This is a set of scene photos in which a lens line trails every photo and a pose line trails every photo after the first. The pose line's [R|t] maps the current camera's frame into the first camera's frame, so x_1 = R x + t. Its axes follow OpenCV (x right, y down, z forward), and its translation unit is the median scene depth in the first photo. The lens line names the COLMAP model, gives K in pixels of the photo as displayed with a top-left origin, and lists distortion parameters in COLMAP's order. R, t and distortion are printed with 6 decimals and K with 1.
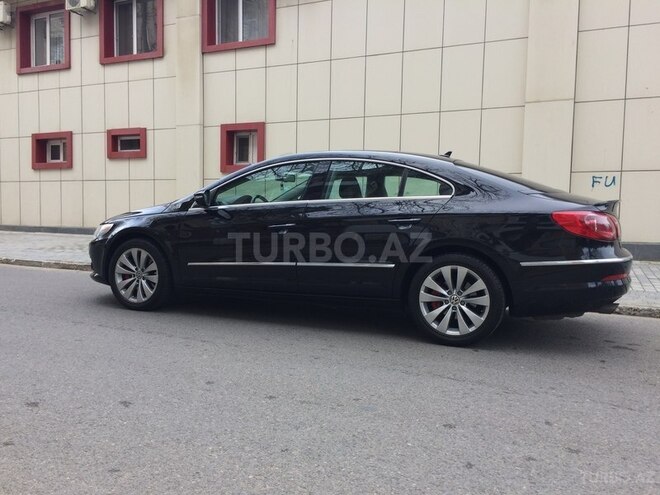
lens RADIAL K [[558.3, 0, 329.3], [0, 558.3, 250.3], [0, 0, 1]] dist [0.077372, -0.091734]
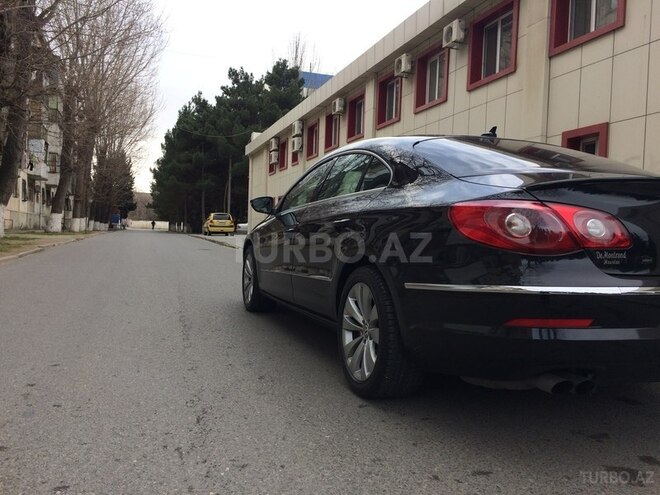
lens RADIAL K [[558.3, 0, 332.6], [0, 558.3, 250.0], [0, 0, 1]] dist [0.077372, -0.091734]
pose [[0.680257, 0.024357, -0.732568, 0.206245], [-0.059588, 0.997977, -0.022152, 0.001079], [0.730547, 0.058722, 0.680333, 0.137168]]
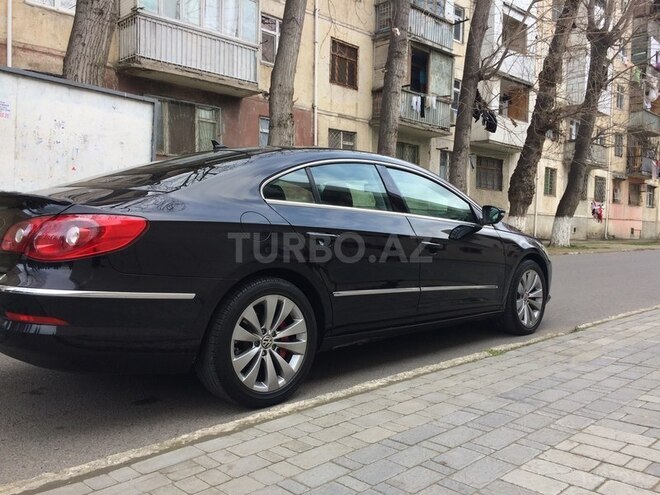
lens RADIAL K [[558.3, 0, 330.7], [0, 558.3, 249.2], [0, 0, 1]] dist [0.077372, -0.091734]
pose [[-0.384684, 0.012946, -0.922957, 0.299468], [-0.075837, 0.996078, 0.045580, -0.027515], [0.919928, 0.087528, -0.382194, 0.510777]]
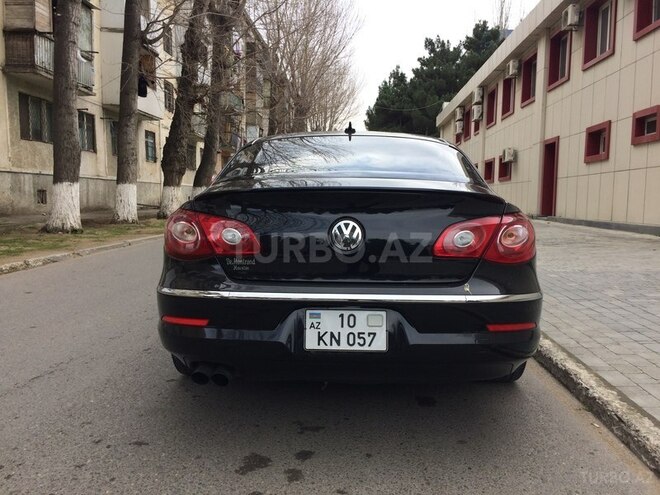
lens RADIAL K [[558.3, 0, 329.3], [0, 558.3, 246.6], [0, 0, 1]] dist [0.077372, -0.091734]
pose [[0.350341, 0.065330, -0.934341, 0.305460], [-0.058372, 0.997148, 0.047834, -0.018954], [0.934801, 0.037781, 0.353156, 0.257314]]
